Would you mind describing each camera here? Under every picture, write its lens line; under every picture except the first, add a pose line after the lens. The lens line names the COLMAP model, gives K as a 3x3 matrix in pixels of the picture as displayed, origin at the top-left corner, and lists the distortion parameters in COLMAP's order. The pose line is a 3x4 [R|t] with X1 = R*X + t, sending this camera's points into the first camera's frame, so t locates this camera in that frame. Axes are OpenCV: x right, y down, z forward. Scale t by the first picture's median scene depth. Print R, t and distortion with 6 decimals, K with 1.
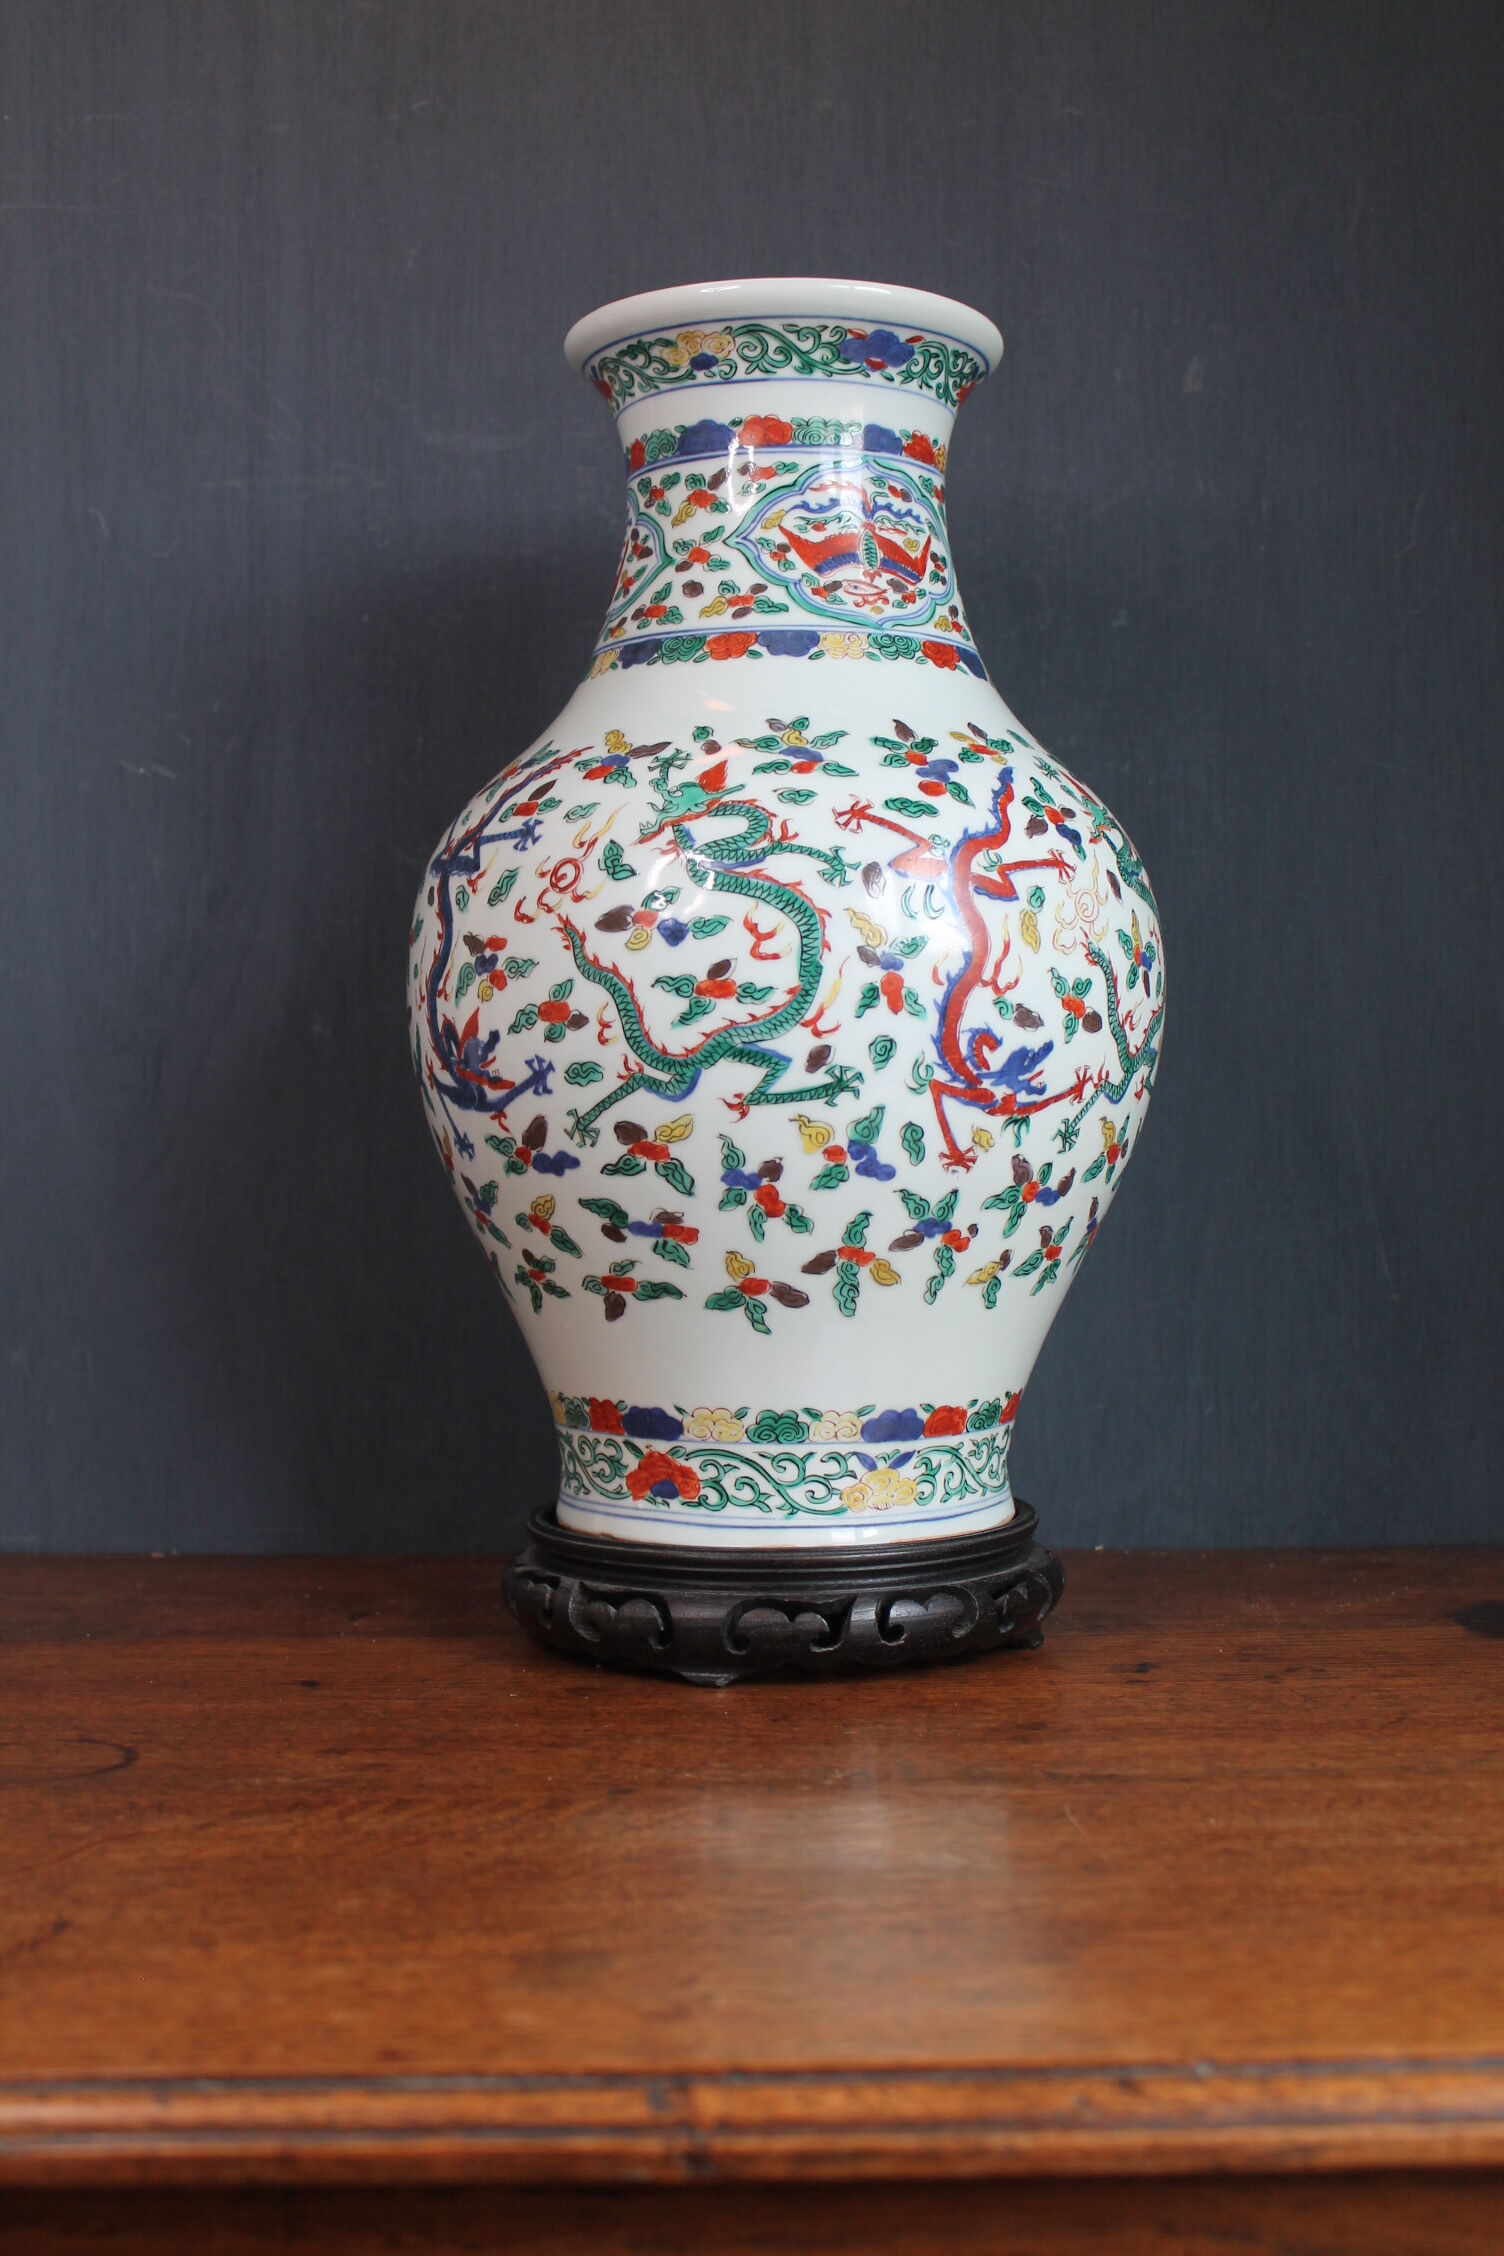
lens RADIAL K [[2880.3, 0, 754.2], [0, 2880.3, 1126.8], [0, 0, 1]] dist [-0.131122, 0.000000]
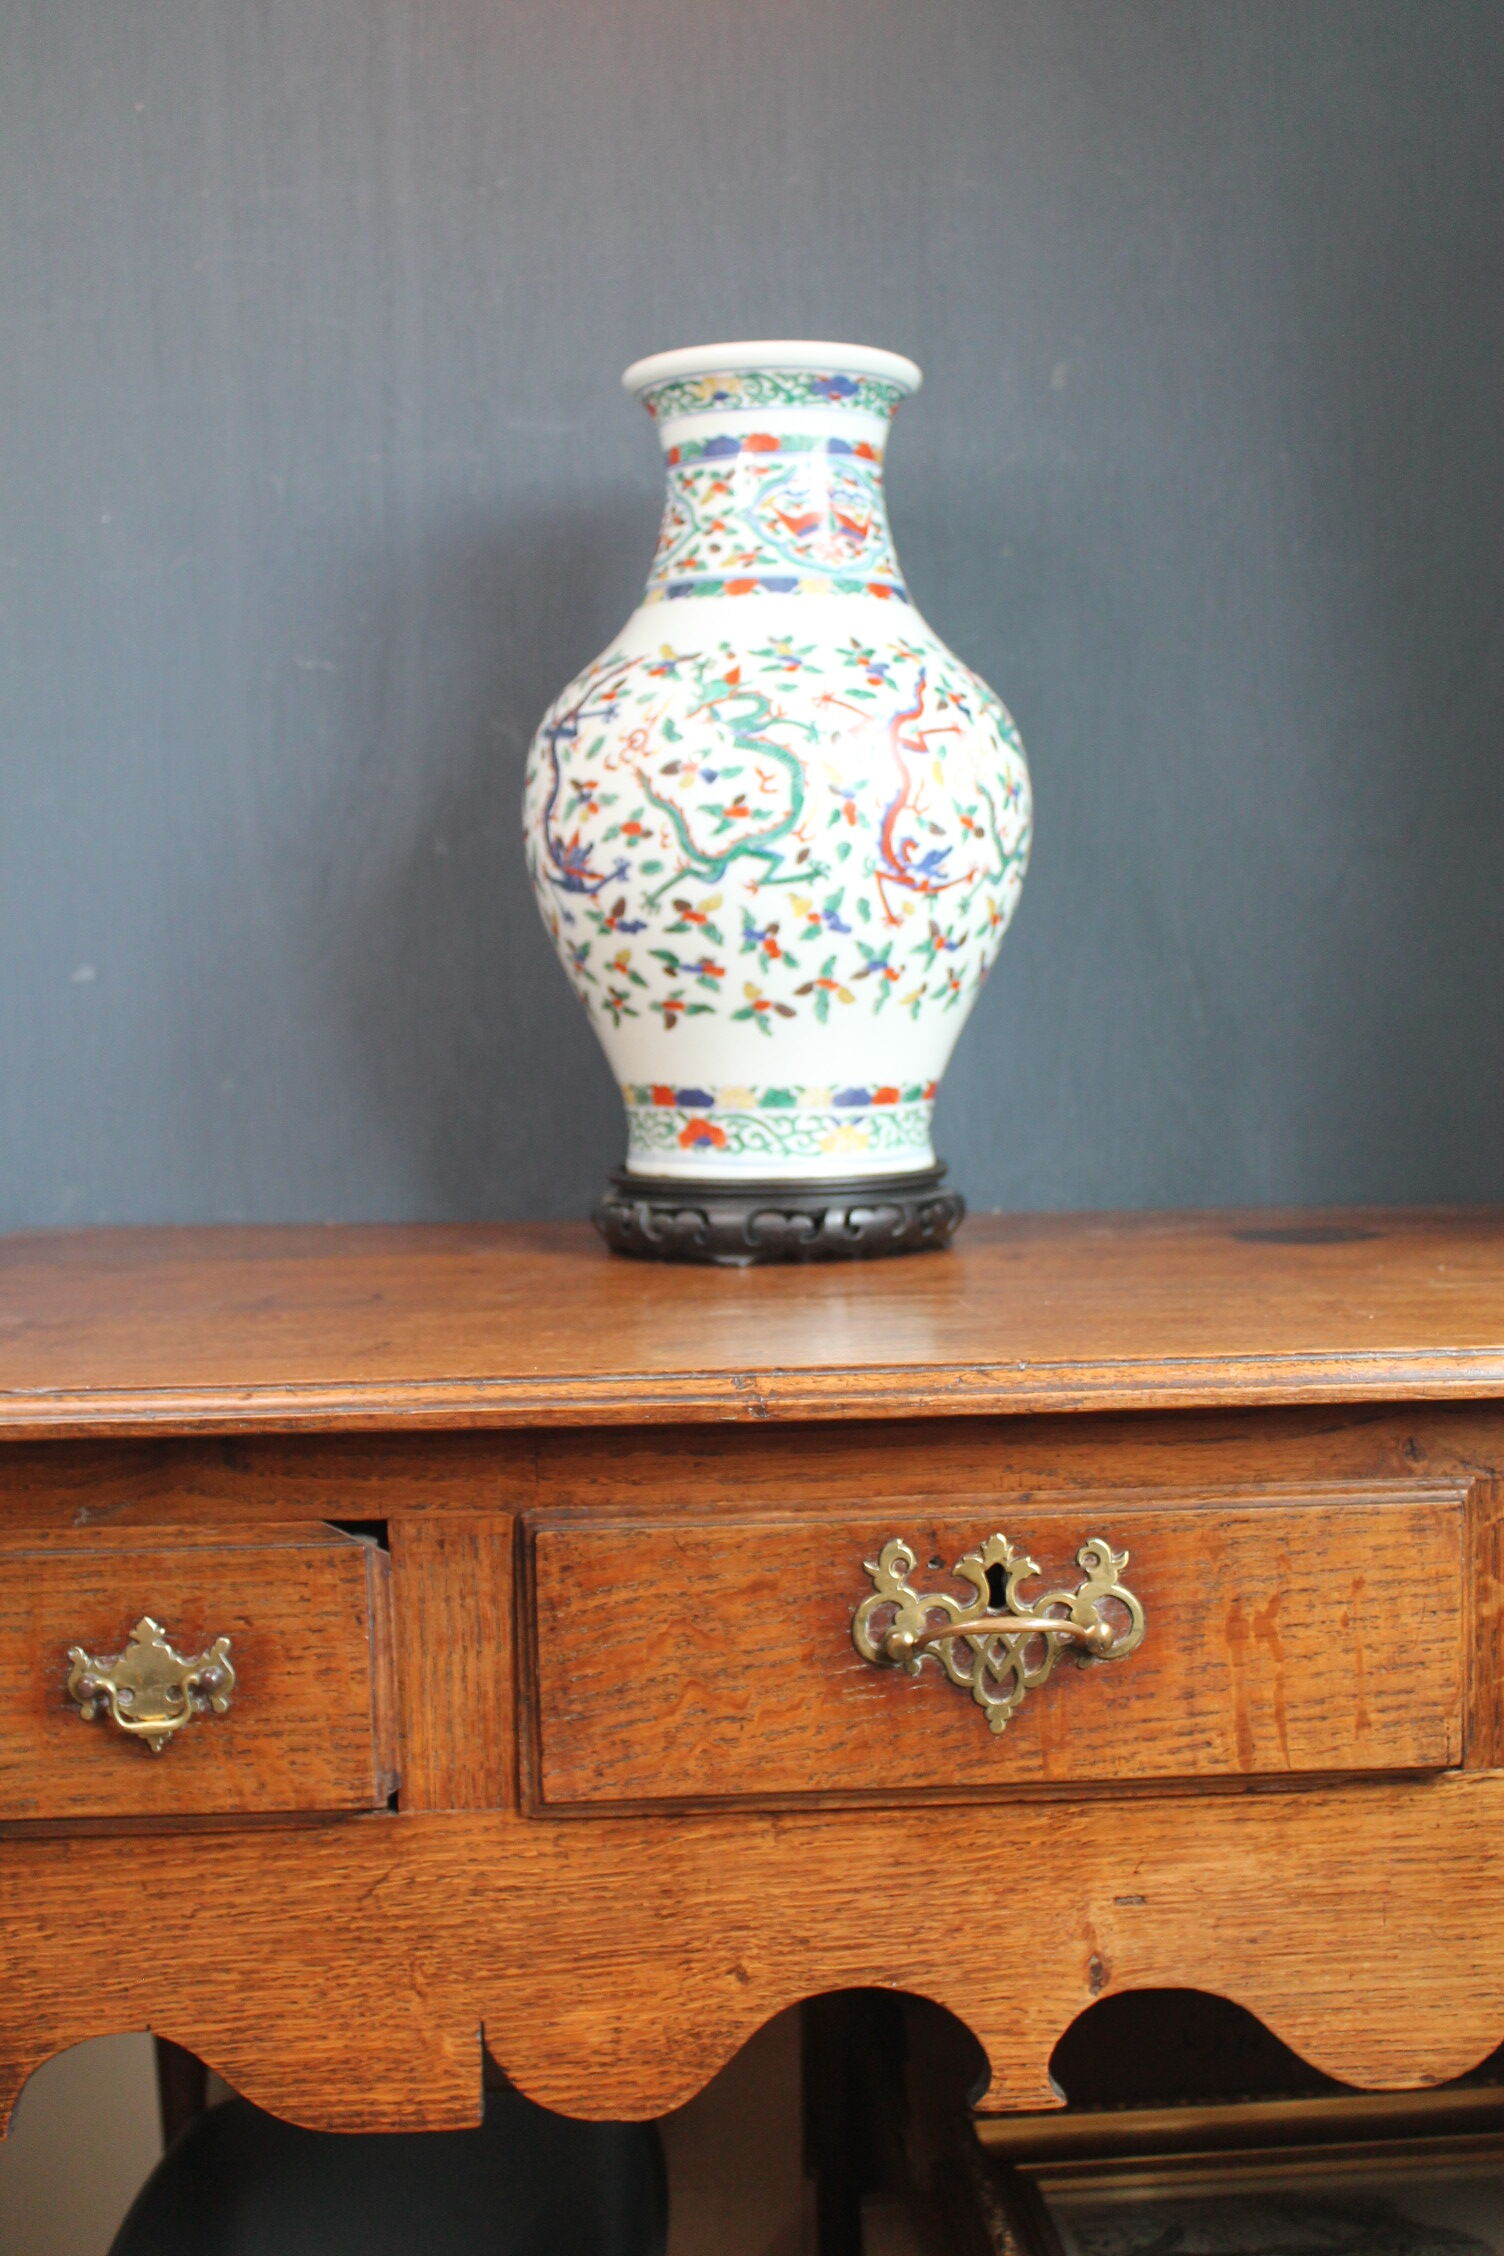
lens RADIAL K [[2880.3, 0, 760.8], [0, 2880.3, 1128.1], [0, 0, 1]] dist [-0.131122, 0.000000]
pose [[0.999712, -0.010846, 0.021408, -0.033615], [0.009706, 0.998564, 0.052682, 0.038883], [-0.021948, -0.052459, 0.998382, -0.534368]]
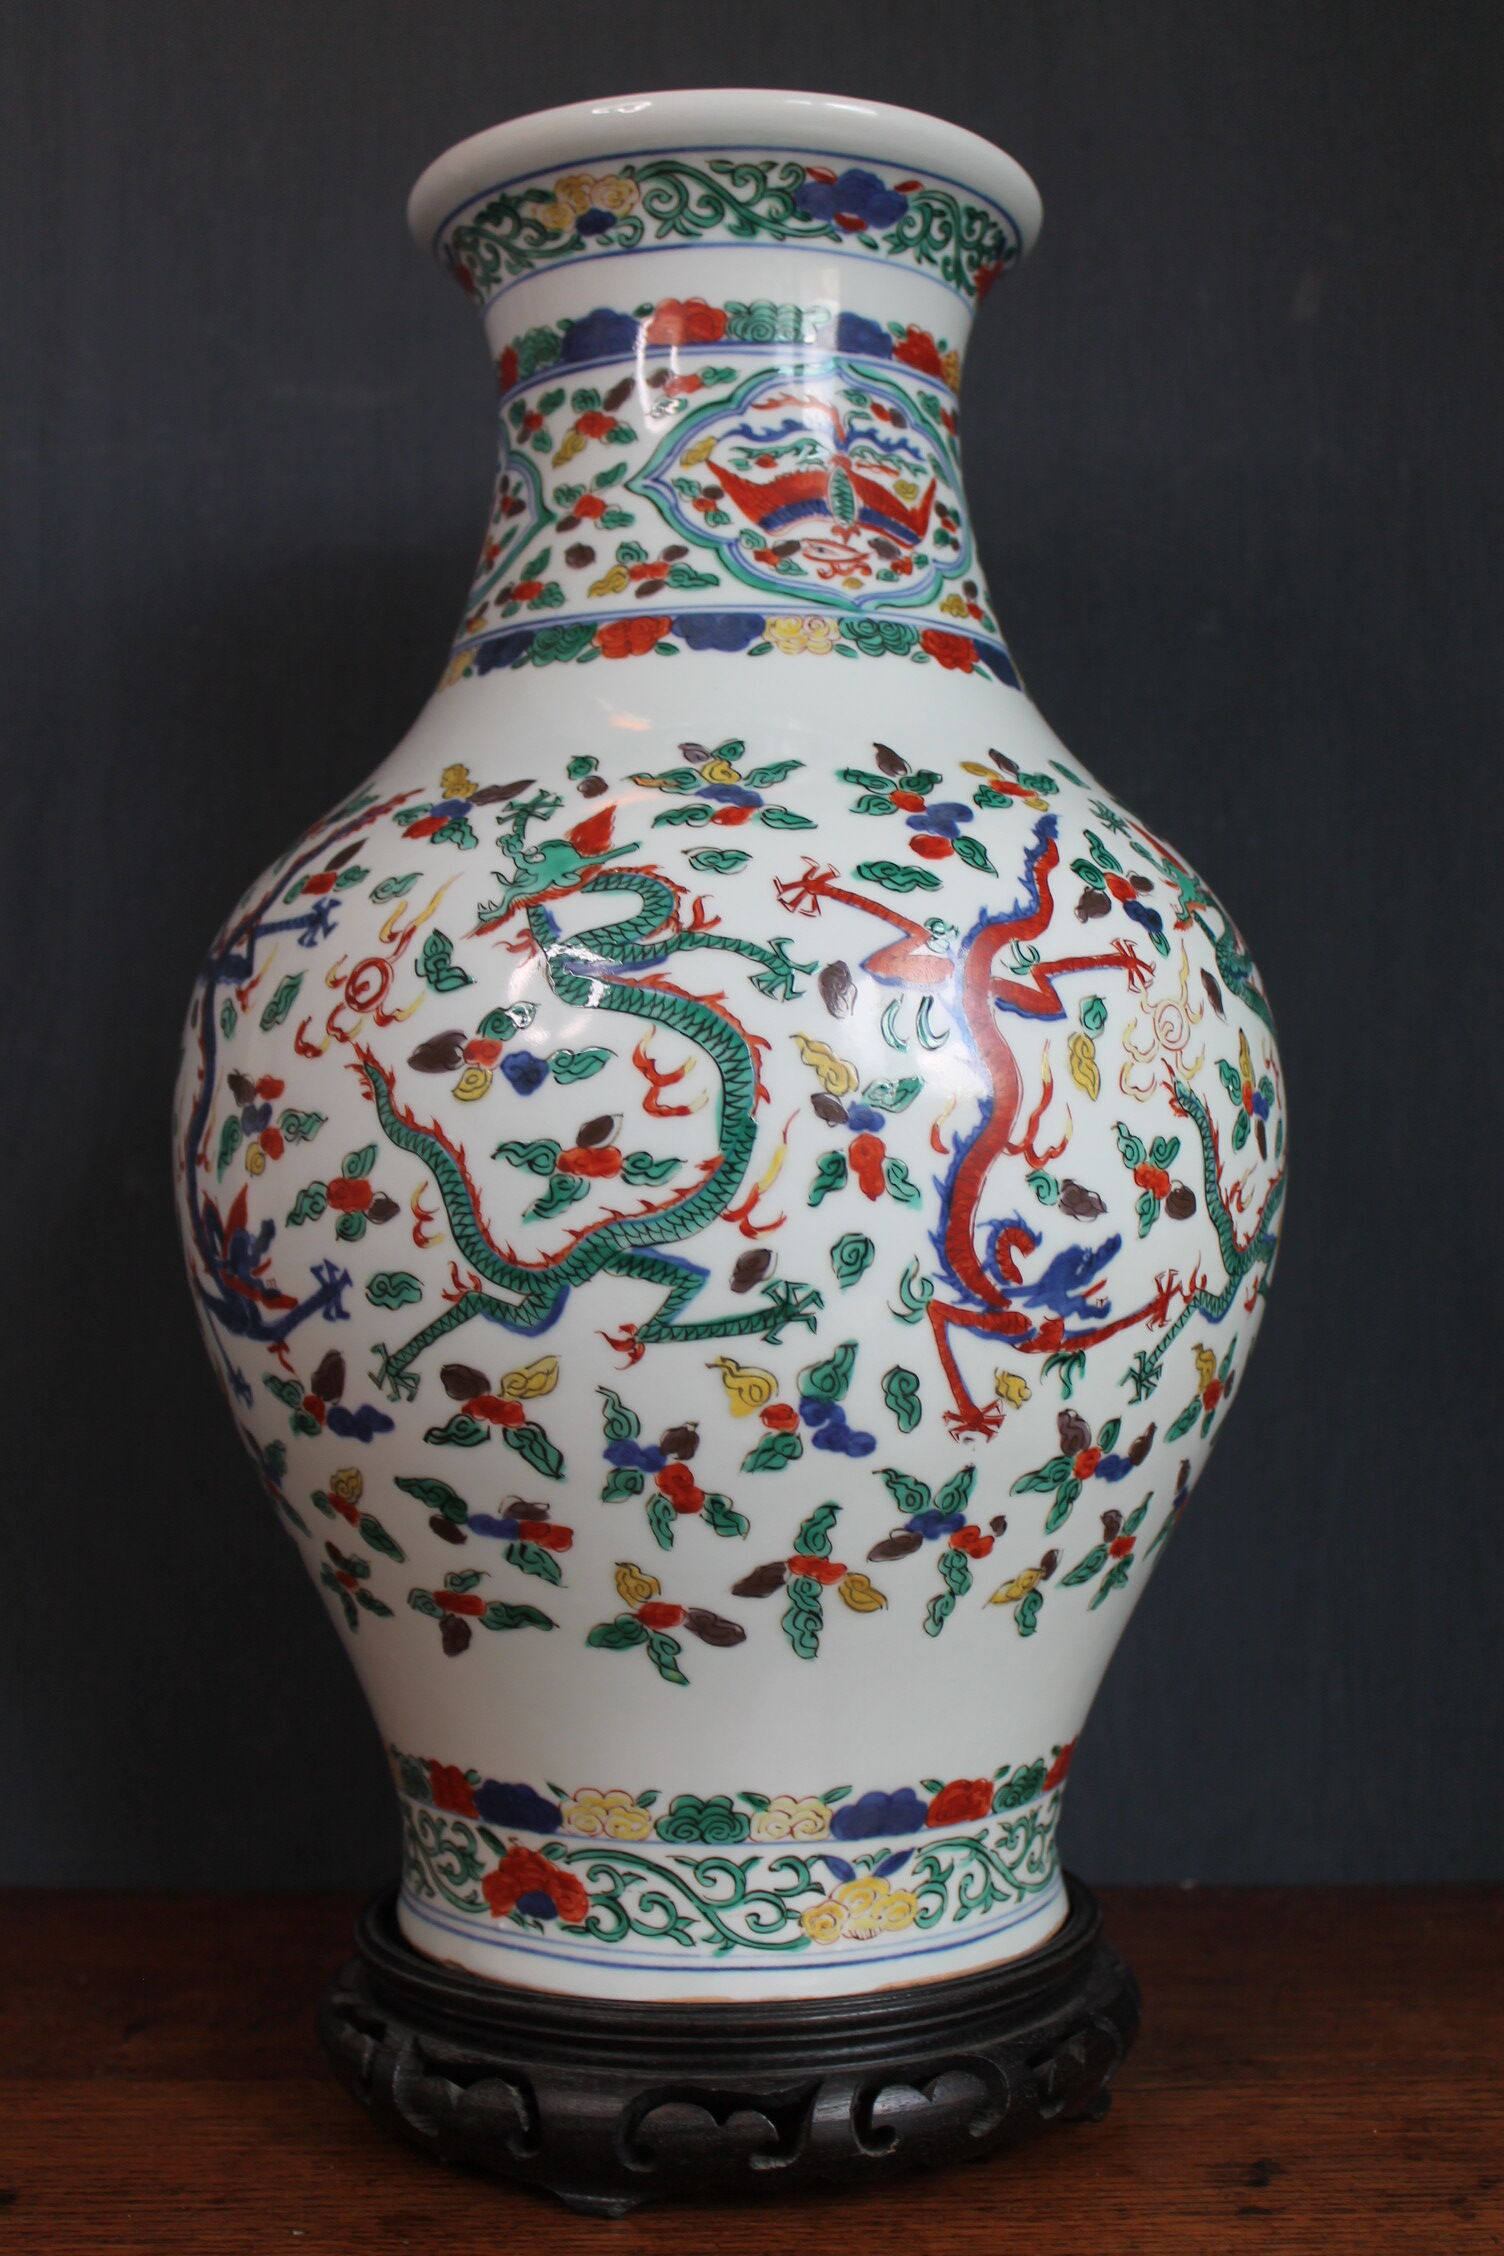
lens RADIAL K [[2880.3, 0, 743.7], [0, 2880.3, 1127.2], [0, 0, 1]] dist [-0.131122, 0.000000]
pose [[0.999569, -0.003997, -0.029083, 0.036945], [0.003189, 0.999609, -0.027762, -0.035435], [0.029182, 0.027657, 0.999191, 0.340554]]
